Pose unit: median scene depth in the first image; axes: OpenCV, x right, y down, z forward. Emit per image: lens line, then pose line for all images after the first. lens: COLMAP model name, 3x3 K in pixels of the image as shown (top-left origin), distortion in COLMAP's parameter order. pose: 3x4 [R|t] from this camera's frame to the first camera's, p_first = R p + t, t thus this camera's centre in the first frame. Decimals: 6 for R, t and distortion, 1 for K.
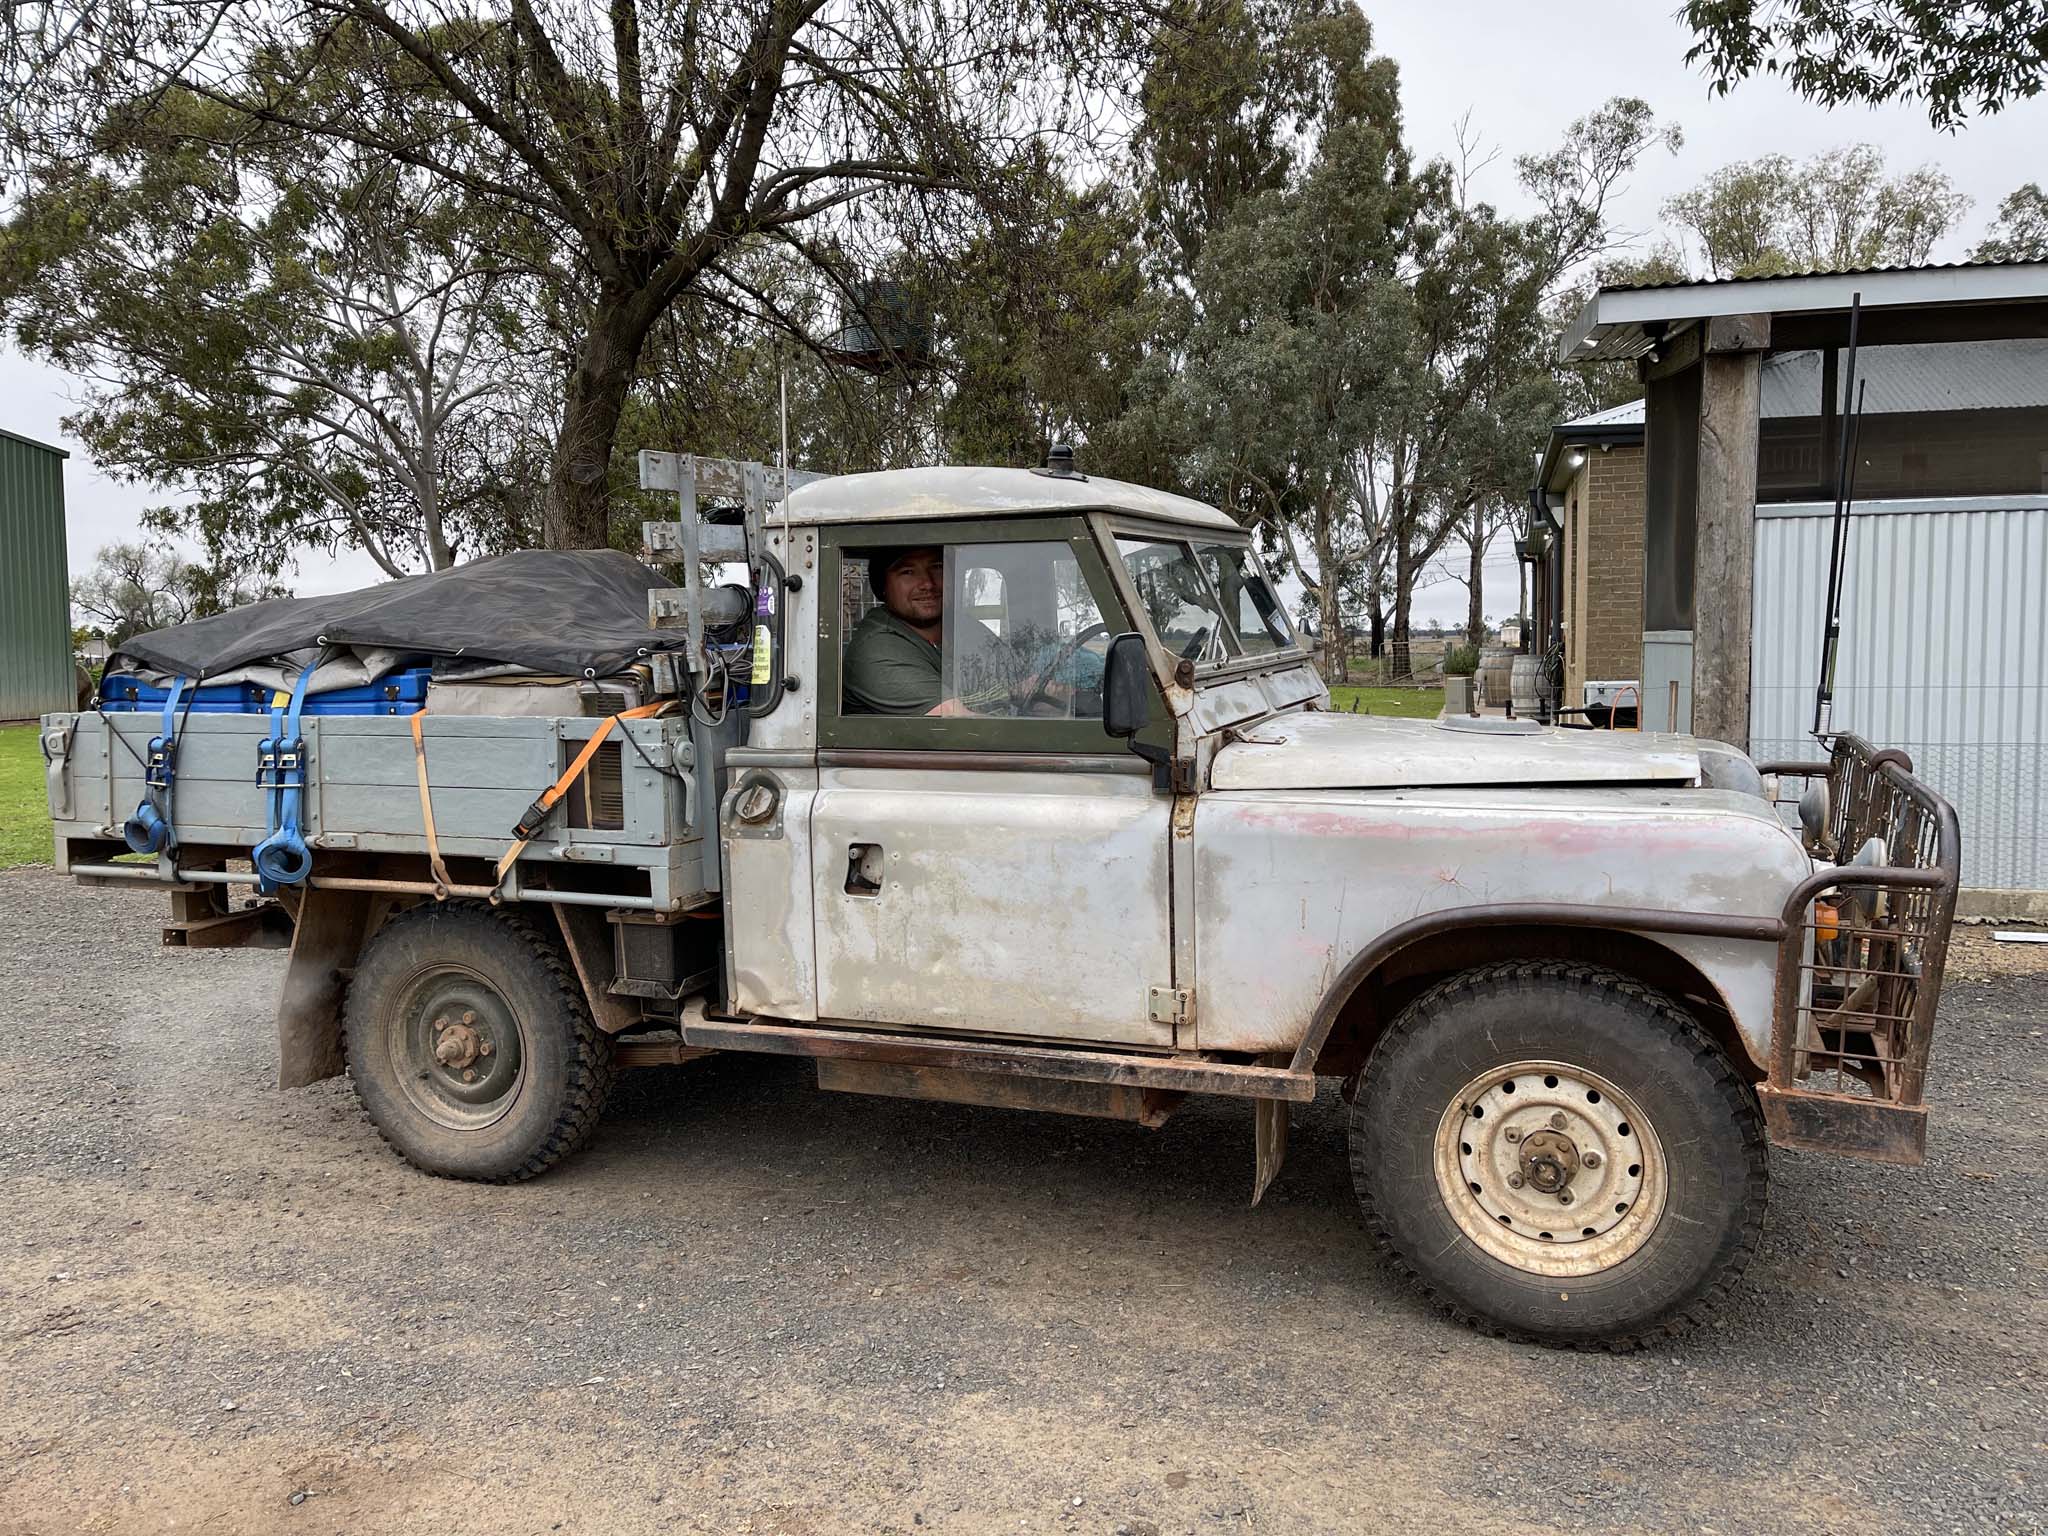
lens RADIAL K [[1594.2, 0, 1023.9], [0, 1594.2, 773.3], [0, 0, 1]] dist [0.026128, 0.010277]
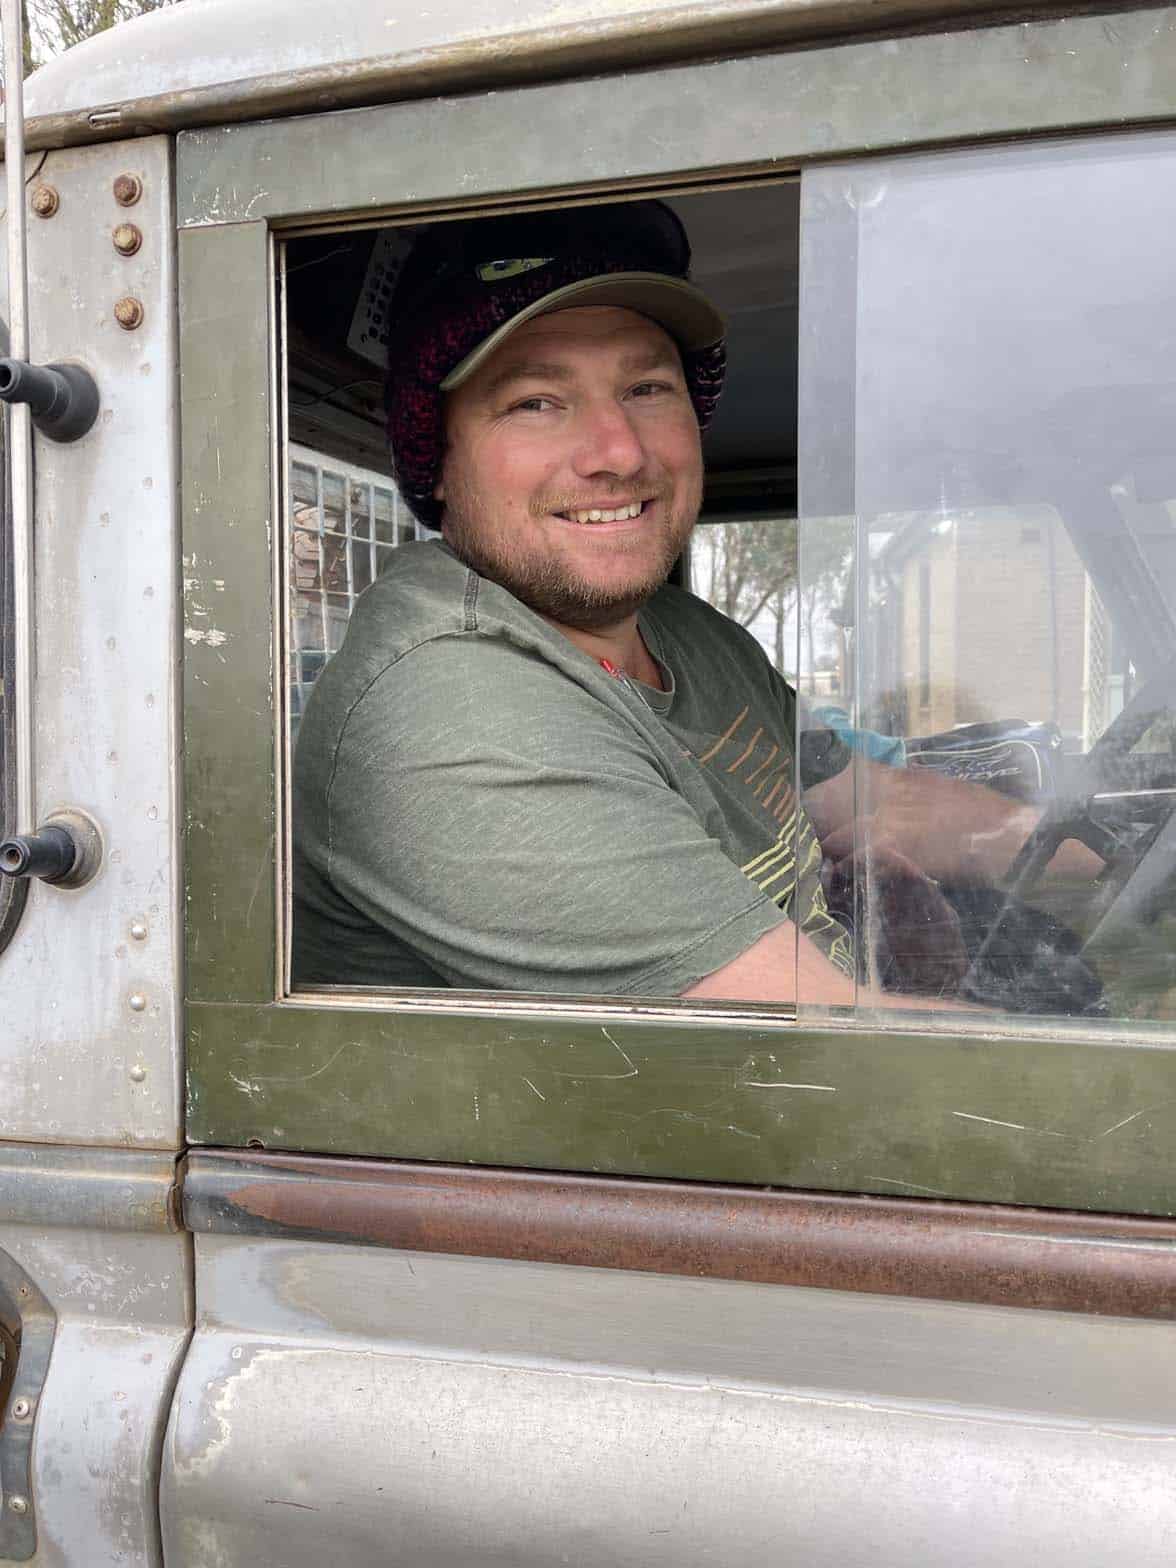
lens RADIAL K [[1220.5, 0, 587.0], [0, 1220.5, 777.8], [0, 0, 1]] dist [0.026128, 0.010277]
pose [[0.988150, -0.023148, 0.151734, -0.099102], [0.025835, 0.999542, -0.015764, -0.061924], [-0.151300, 0.019497, 0.988296, 0.822480]]
